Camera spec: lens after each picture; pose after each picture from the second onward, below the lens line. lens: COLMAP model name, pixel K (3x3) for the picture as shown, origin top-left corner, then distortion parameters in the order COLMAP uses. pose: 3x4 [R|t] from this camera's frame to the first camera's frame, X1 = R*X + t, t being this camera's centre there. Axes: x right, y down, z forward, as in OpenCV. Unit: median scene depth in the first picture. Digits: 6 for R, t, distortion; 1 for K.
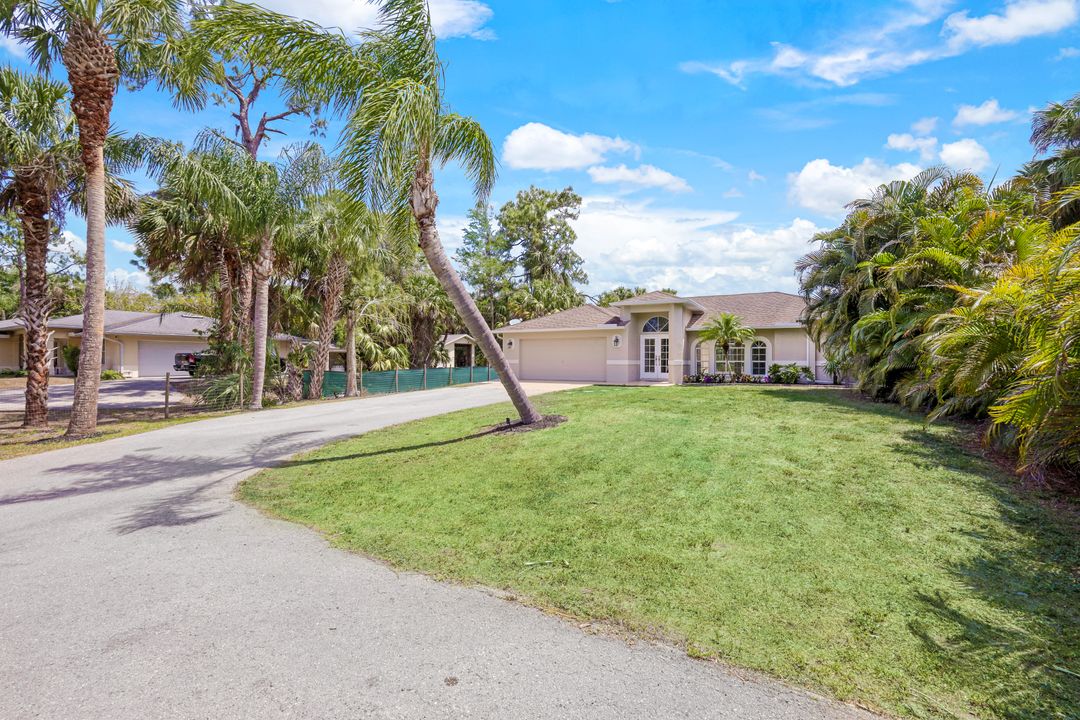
lens RADIAL K [[448.5, 0, 534.4], [0, 448.5, 357.1], [0, 0, 1]] dist [0.002587, -0.000172]
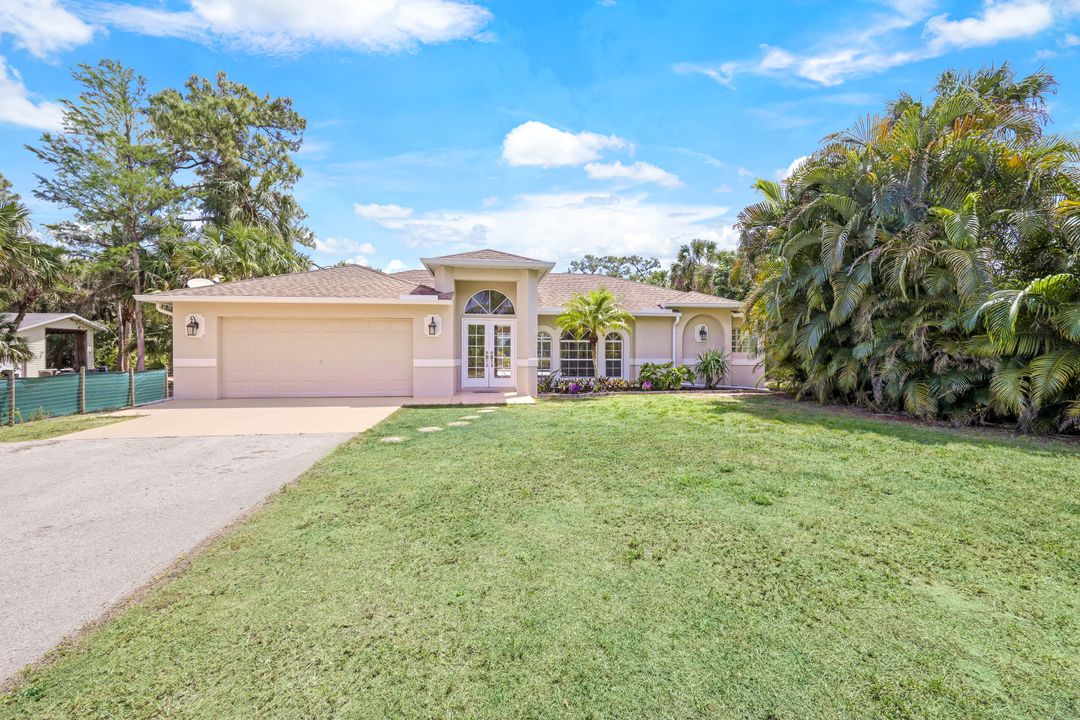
lens RADIAL K [[448.5, 0, 531.4], [0, 448.5, 358.9], [0, 0, 1]] dist [0.002587, -0.000172]
pose [[0.802572, -0.006733, 0.596517, -0.031602], [-0.002628, 0.999887, 0.014821, -0.001292], [-0.596549, -0.013463, 0.802464, 0.243096]]
